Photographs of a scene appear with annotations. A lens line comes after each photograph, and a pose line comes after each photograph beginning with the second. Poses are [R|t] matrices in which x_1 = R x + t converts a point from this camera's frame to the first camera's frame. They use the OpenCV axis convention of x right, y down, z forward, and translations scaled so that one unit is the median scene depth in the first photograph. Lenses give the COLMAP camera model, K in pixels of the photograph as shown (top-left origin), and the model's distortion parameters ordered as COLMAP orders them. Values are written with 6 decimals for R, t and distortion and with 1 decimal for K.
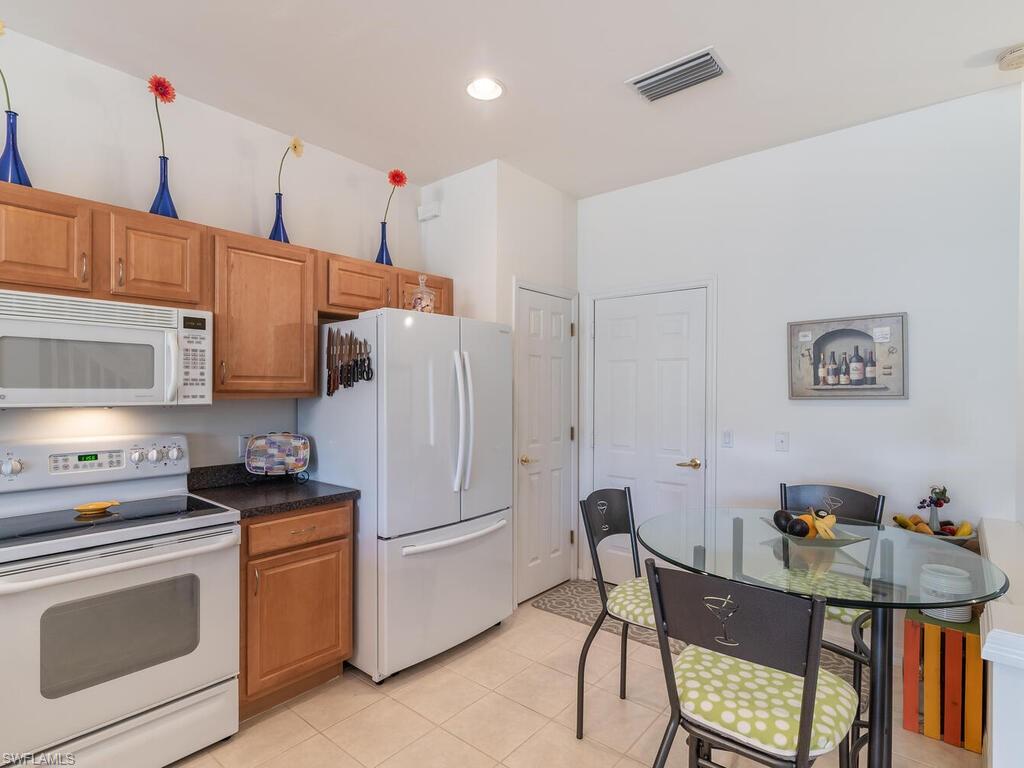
lens RADIAL K [[509.3, 0, 533.7], [0, 509.3, 390.6], [0, 0, 1]] dist [0.011057, -0.000473]
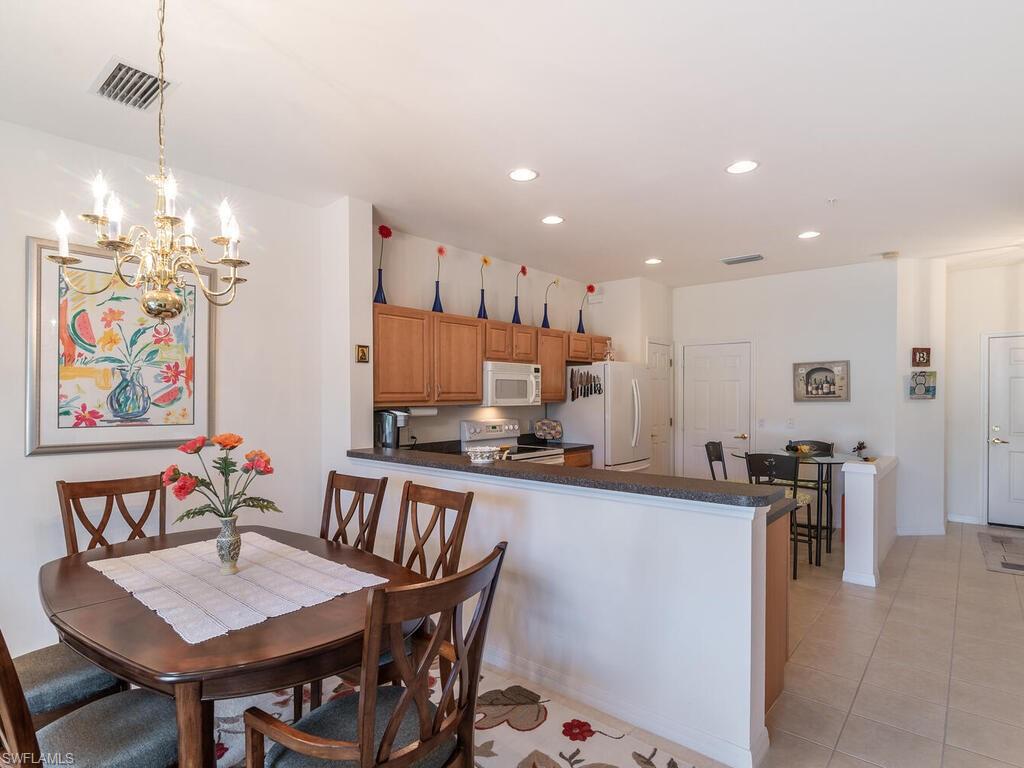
lens RADIAL K [[553.2, 0, 516.6], [0, 553.2, 398.3], [0, 0, 1]] dist [-0.006537, 0.000803]
pose [[0.999859, -0.004447, -0.016177, -0.600933], [0.004529, 0.999977, 0.005075, -0.014022], [0.016154, -0.005147, 0.999856, -1.288778]]
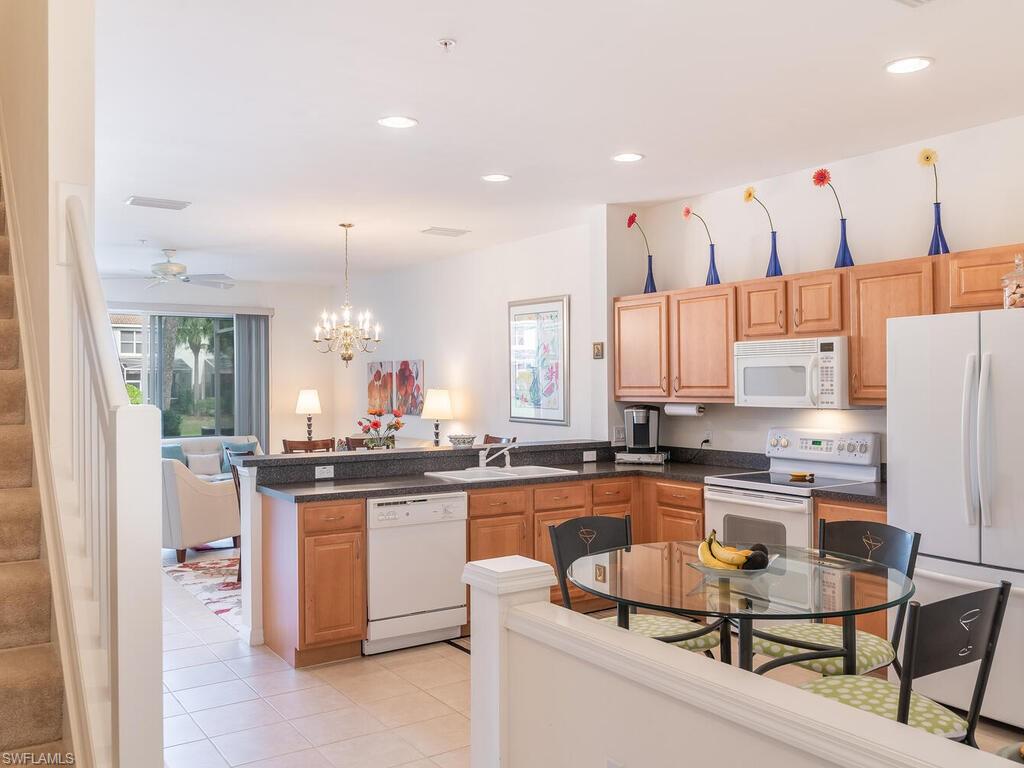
lens RADIAL K [[830.0, 0, 511.5], [0, 830.0, 381.2], [0, 0, 1]] dist [-0.056154, 0.003093]
pose [[-0.283512, -0.006801, -0.958945, 1.354089], [-0.000411, 0.999976, -0.006970, -0.023949], [0.958969, -0.001582, -0.283508, 0.691093]]
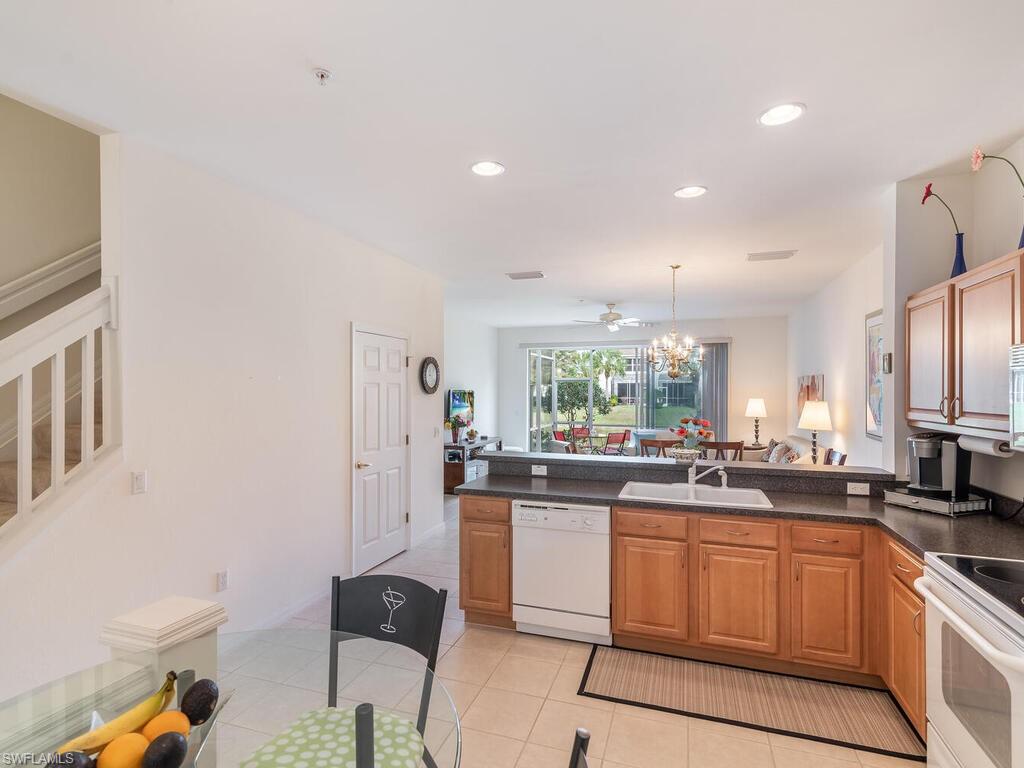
lens RADIAL K [[508.3, 0, 532.3], [0, 508.3, 392.9], [0, 0, 1]] dist [0.012490, 0.000694]
pose [[-0.930063, -0.004220, -0.367375, 0.208644], [-0.007978, 0.999930, 0.008710, -0.063060], [0.367313, 0.011032, -0.930032, 1.089727]]
